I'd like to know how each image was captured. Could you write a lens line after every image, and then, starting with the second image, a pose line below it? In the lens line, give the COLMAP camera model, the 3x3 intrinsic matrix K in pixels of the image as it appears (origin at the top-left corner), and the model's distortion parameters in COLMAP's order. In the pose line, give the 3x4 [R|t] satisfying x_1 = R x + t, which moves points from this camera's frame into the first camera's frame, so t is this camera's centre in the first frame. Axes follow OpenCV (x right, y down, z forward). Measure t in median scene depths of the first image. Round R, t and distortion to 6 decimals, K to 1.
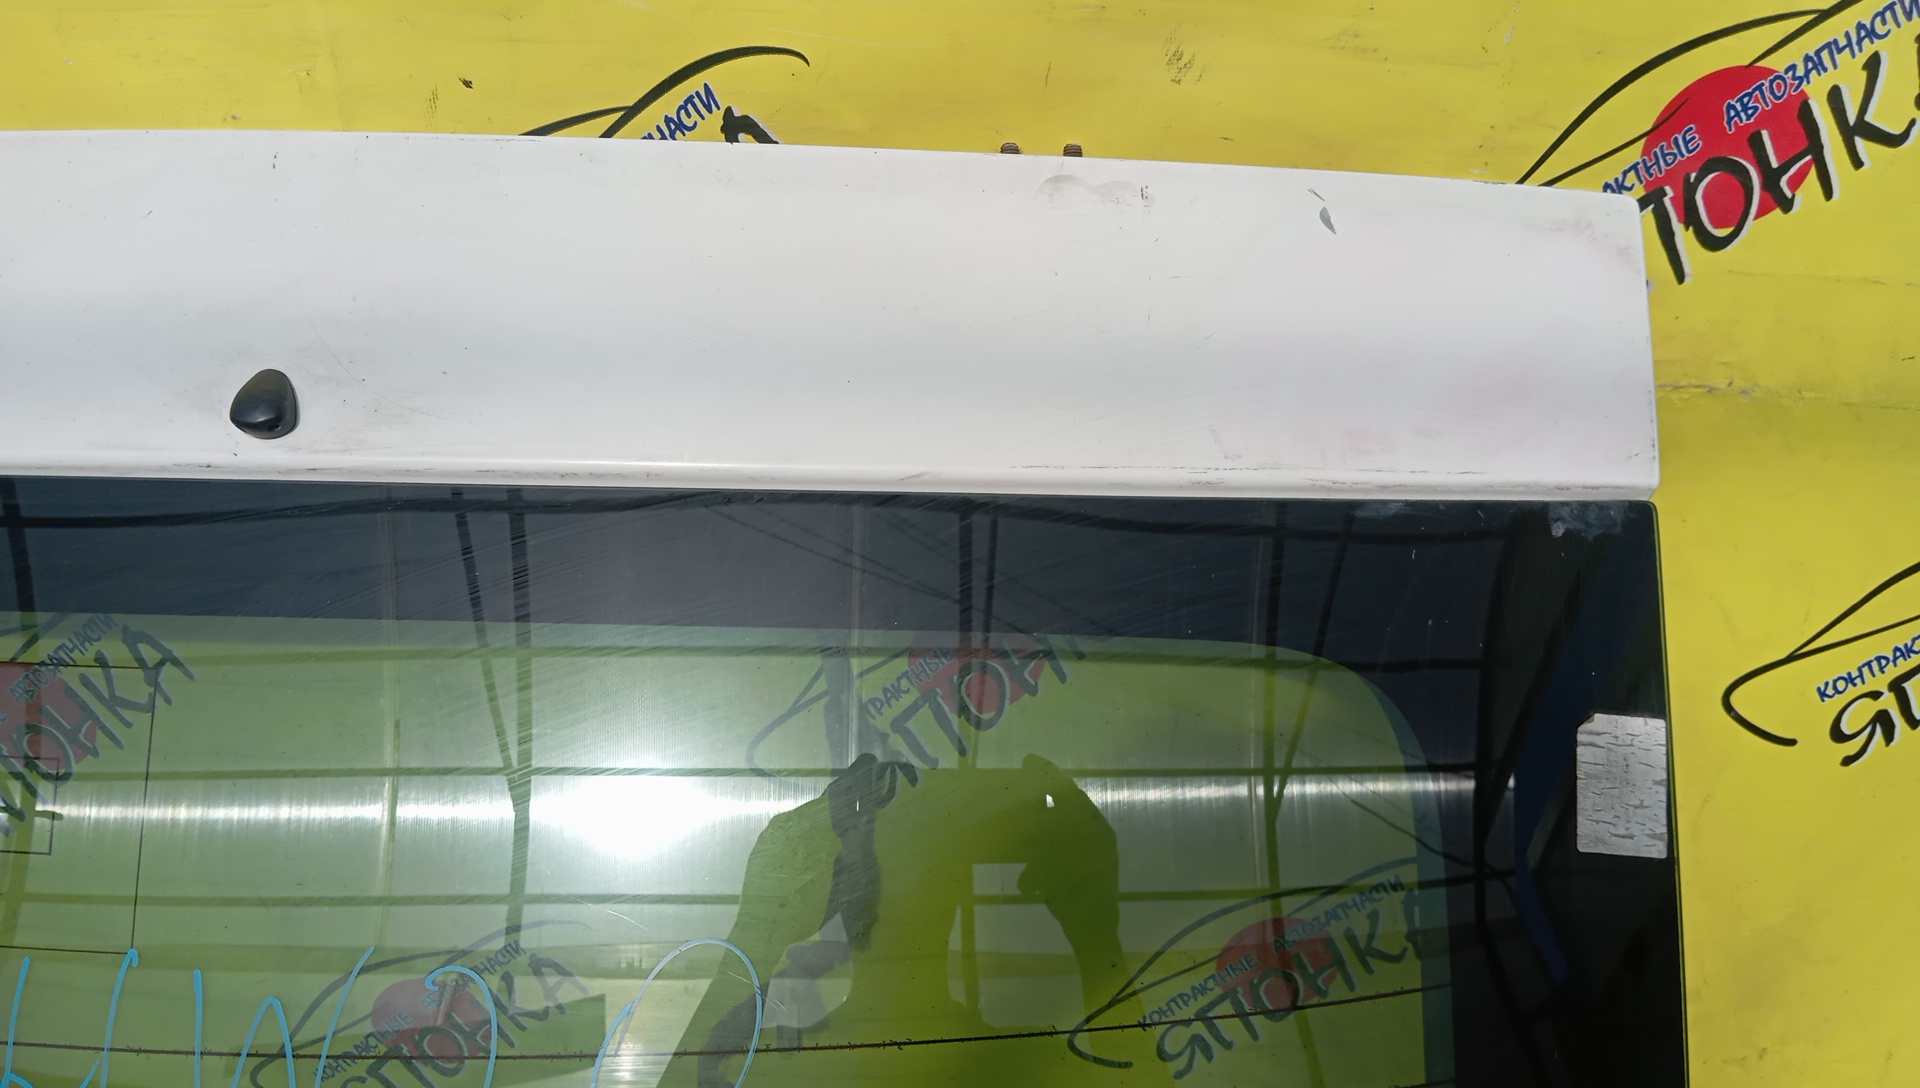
lens RADIAL K [[1561.6, 0, 956.9], [0, 1561.6, 533.7], [0, 0, 1]] dist [0.073578, -0.154505]
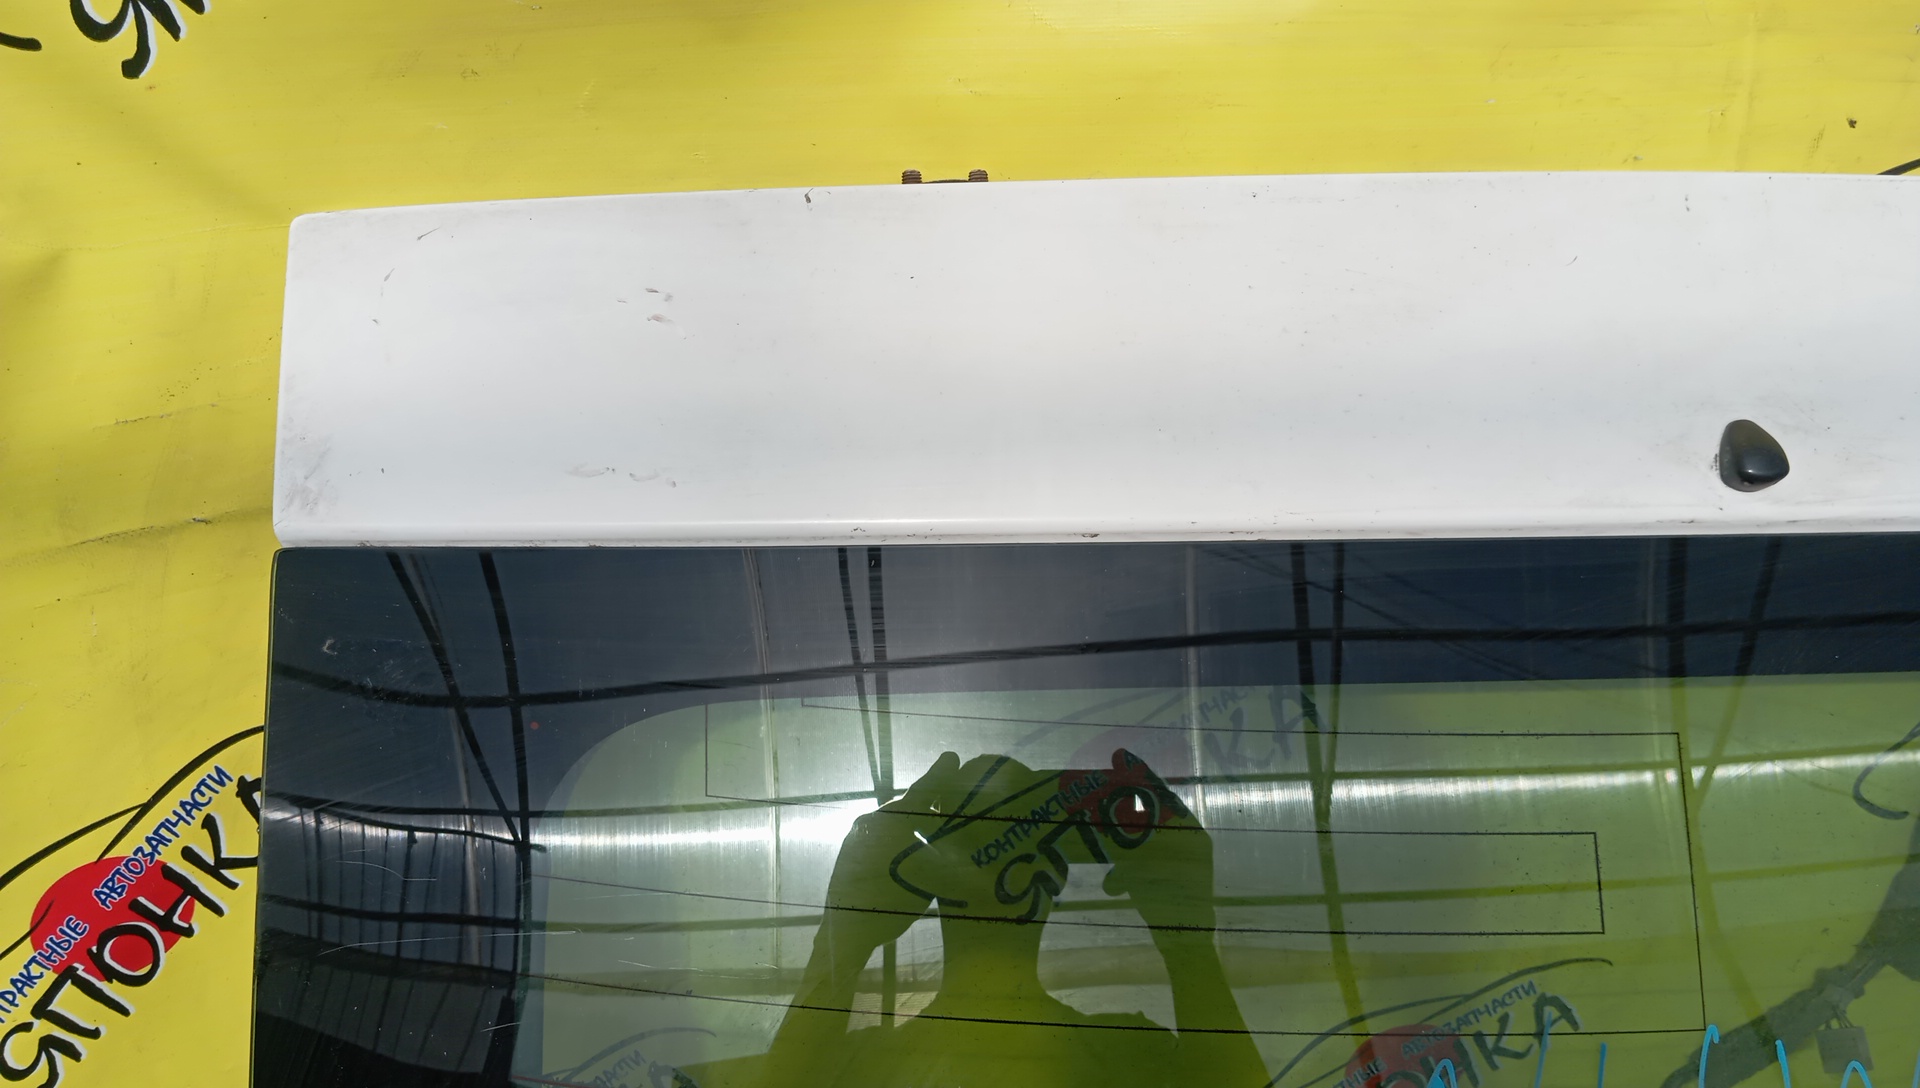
lens RADIAL K [[1561.6, 0, 945.9], [0, 1561.6, 538.8], [0, 0, 1]] dist [0.073578, -0.154505]
pose [[0.993095, -0.034963, 0.111980, -0.995844], [0.033470, 0.999324, 0.015184, -0.059790], [-0.112436, -0.011331, 0.993594, 0.083670]]
